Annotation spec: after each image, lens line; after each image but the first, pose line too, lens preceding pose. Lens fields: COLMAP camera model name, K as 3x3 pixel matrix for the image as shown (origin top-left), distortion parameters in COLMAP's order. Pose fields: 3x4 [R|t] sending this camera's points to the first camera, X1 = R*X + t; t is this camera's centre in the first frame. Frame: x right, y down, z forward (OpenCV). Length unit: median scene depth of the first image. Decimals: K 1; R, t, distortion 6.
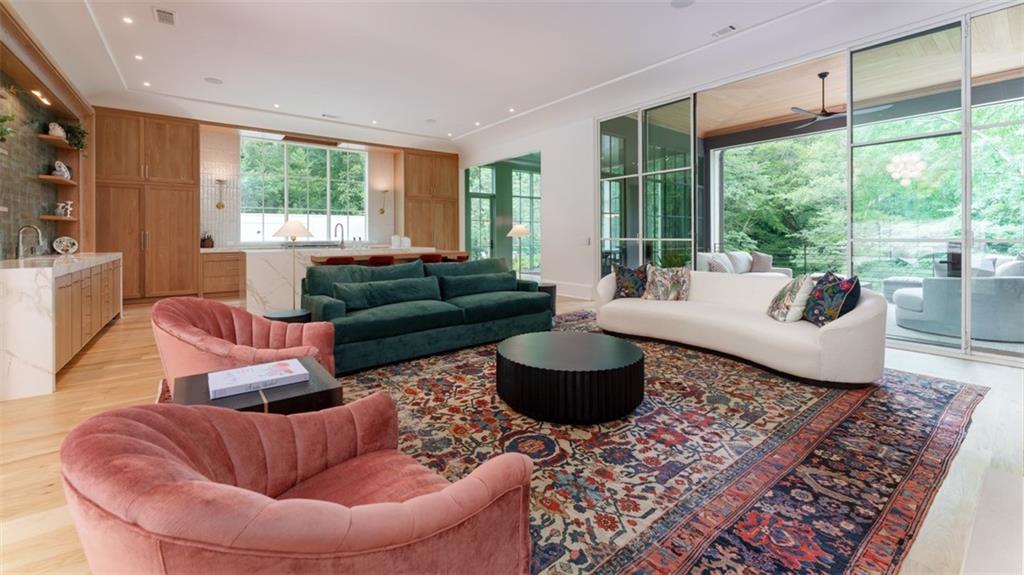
lens RADIAL K [[409.8, 0, 507.7], [0, 409.8, 237.0], [0, 0, 1]] dist [-0.003106, 0.000289]
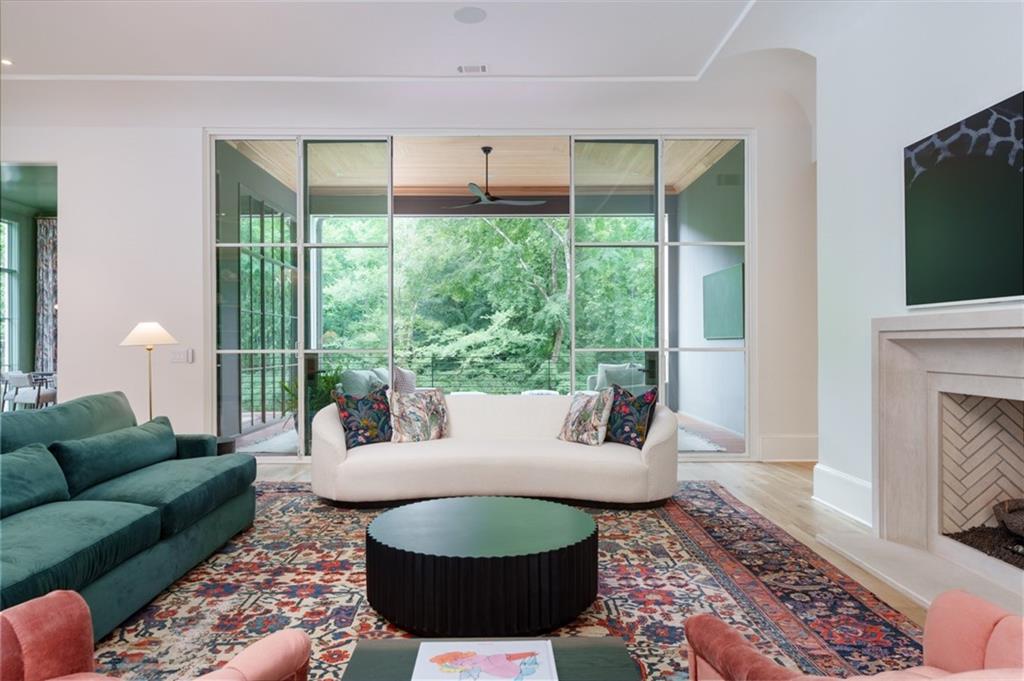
lens RADIAL K [[682.4, 0, 499.7], [0, 682.4, 340.8], [0, 0, 1]] dist [0.004223, 0.000324]
pose [[0.602286, 0.005707, 0.798260, -0.507861], [0.002934, 0.999952, -0.009363, 0.001252], [-0.798275, 0.007982, 0.602240, 0.259180]]
